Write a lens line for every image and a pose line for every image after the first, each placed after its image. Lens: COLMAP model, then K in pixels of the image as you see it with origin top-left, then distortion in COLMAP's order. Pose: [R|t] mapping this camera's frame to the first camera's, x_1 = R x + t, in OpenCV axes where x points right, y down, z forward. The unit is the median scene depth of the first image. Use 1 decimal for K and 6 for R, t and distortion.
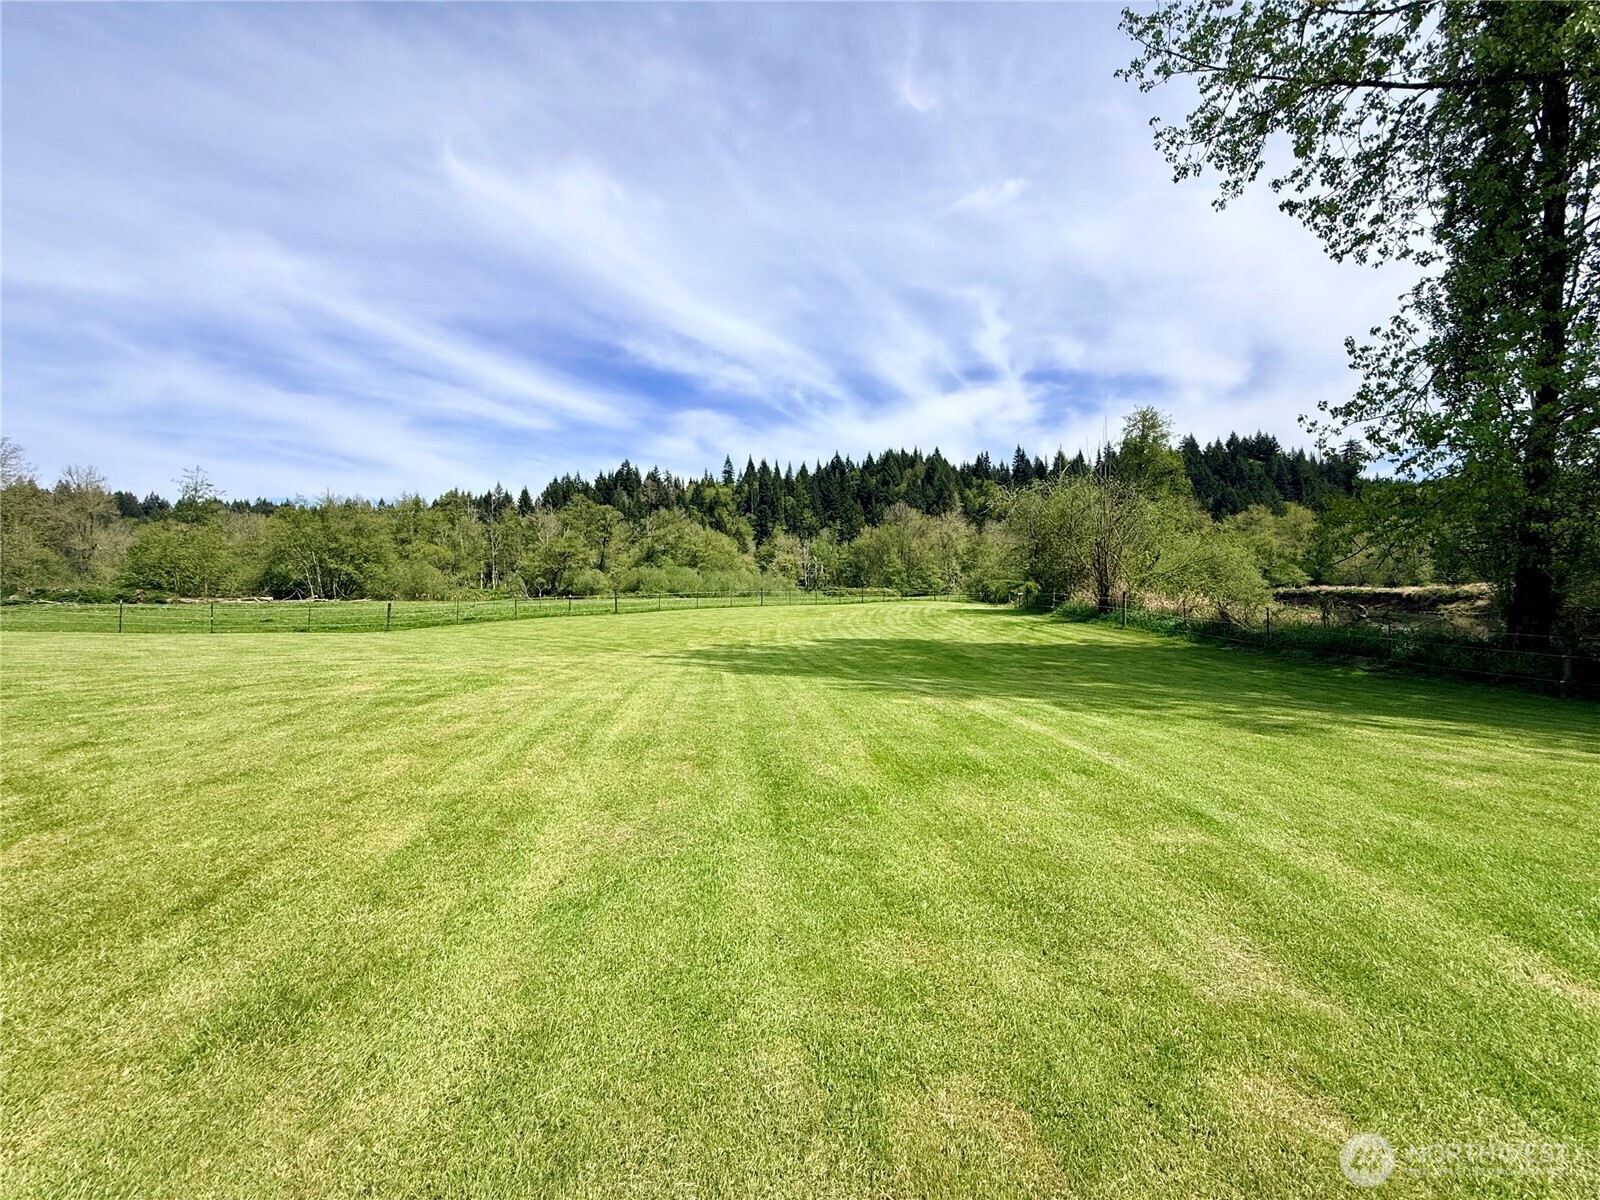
lens RADIAL K [[643.5, 0, 797.2], [0, 643.5, 599.8], [0, 0, 1]] dist [0.001450, -0.000074]
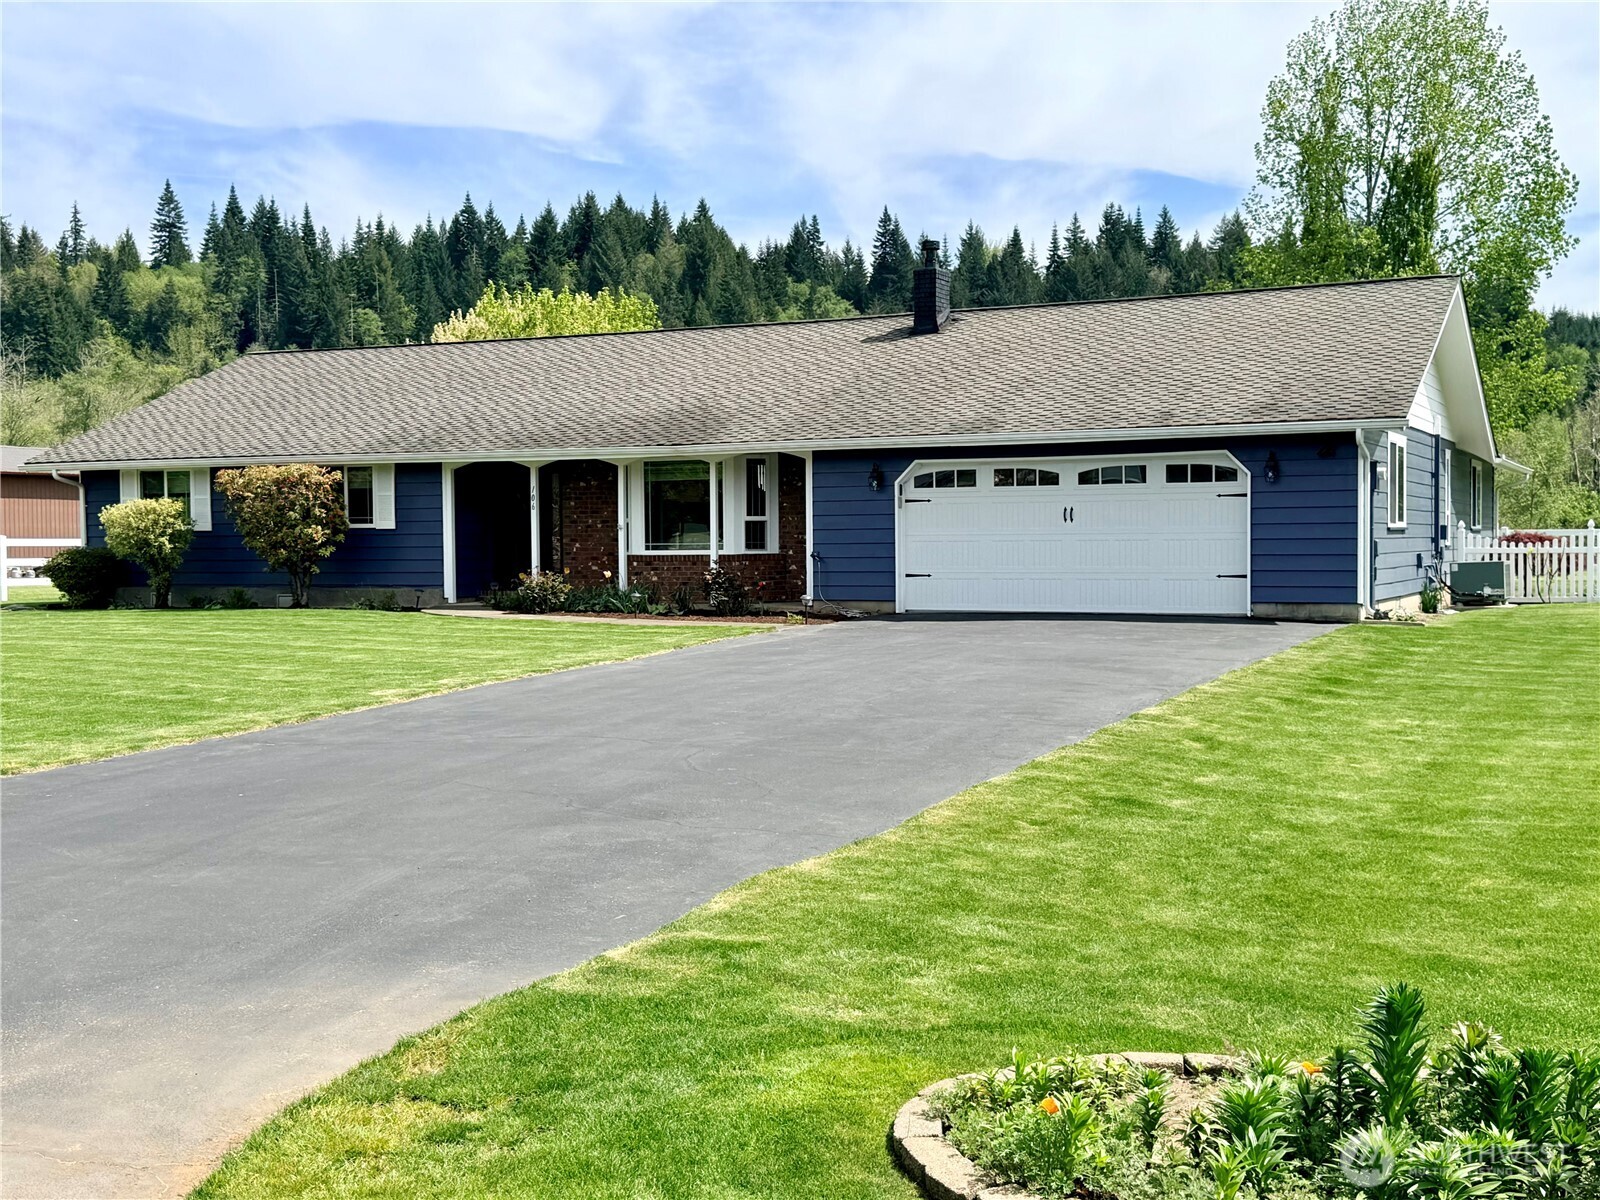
lens RADIAL K [[1808.4, 0, 800.0], [0, 1808.4, 600.0], [0, 0, 1]] dist [0.098953, 0.006780]
pose [[0.949073, -0.007449, 0.314968, -0.106802], [0.001024, 0.999788, 0.020560, -0.000299], [-0.315055, -0.019190, 0.948879, -0.163895]]
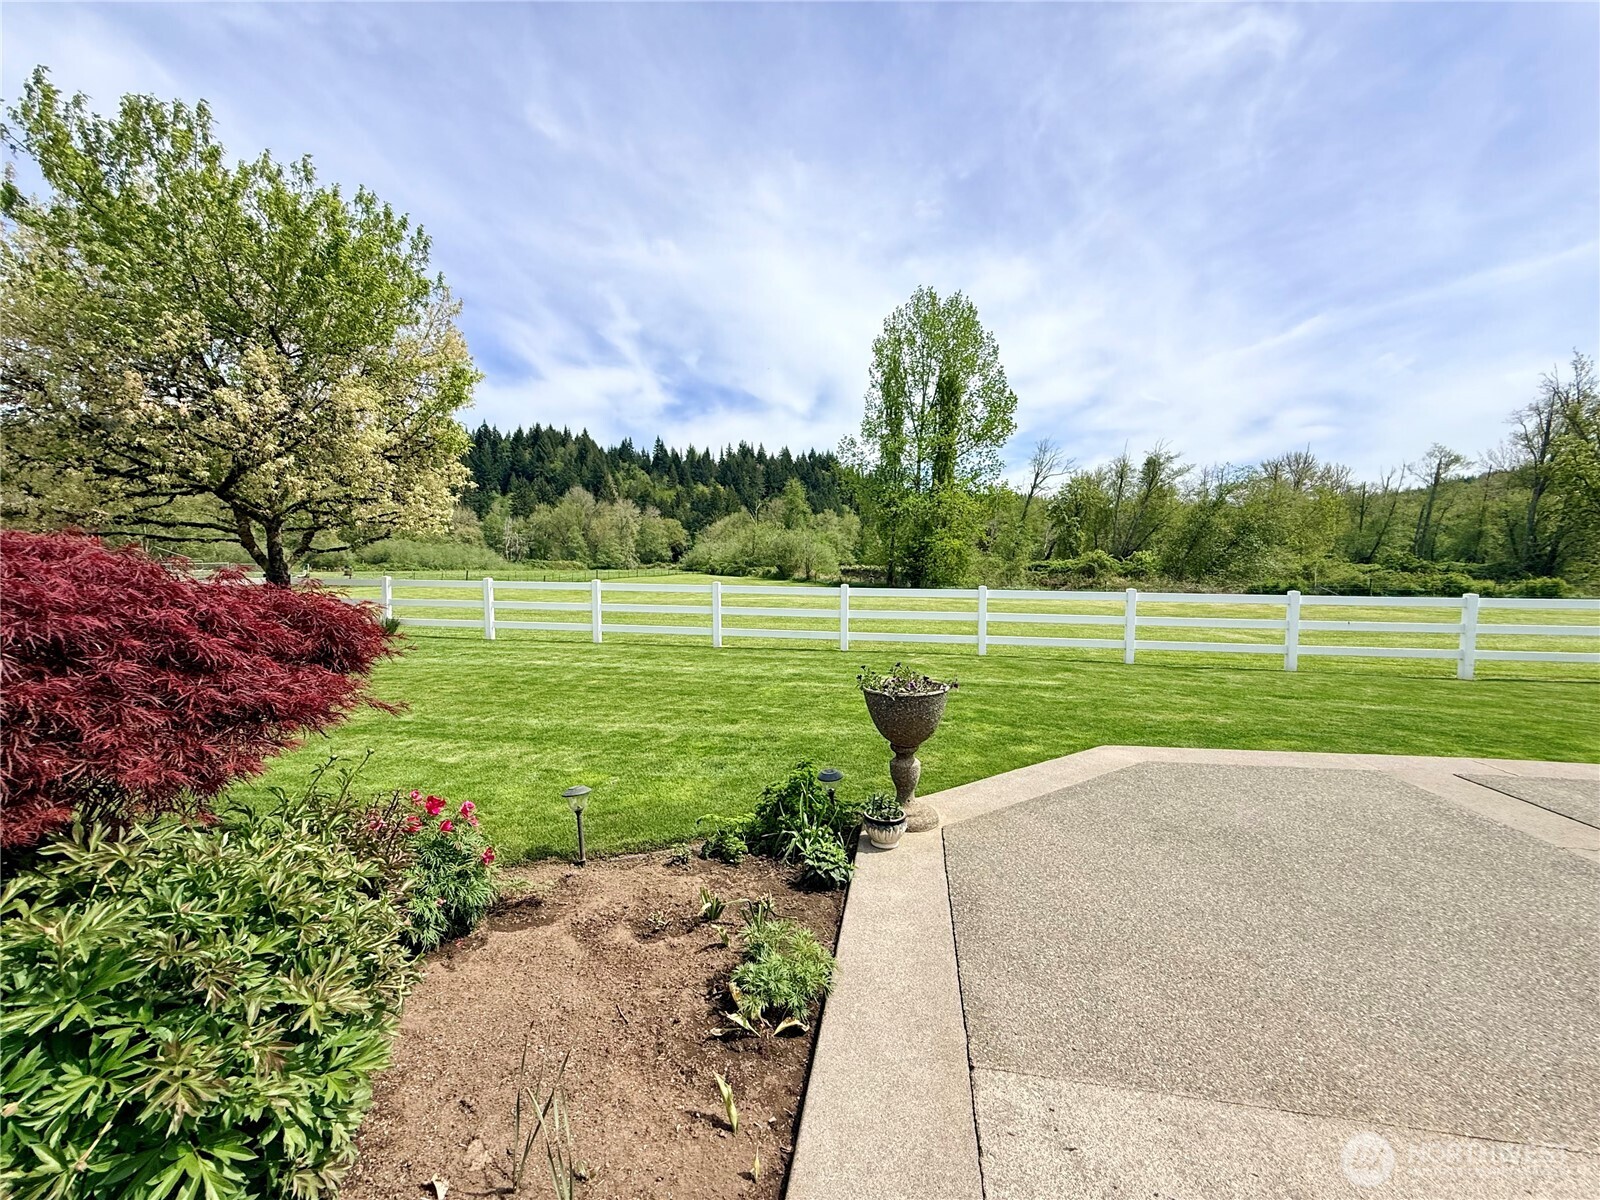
lens RADIAL K [[643.5, 0, 797.2], [0, 643.5, 599.8], [0, 0, 1]] dist [0.001450, -0.000074]
pose [[0.834678, -0.016968, 0.550477, -0.090956], [-0.008705, 0.998994, 0.043993, -0.001426], [-0.550670, -0.041511, 0.833690, -0.111972]]
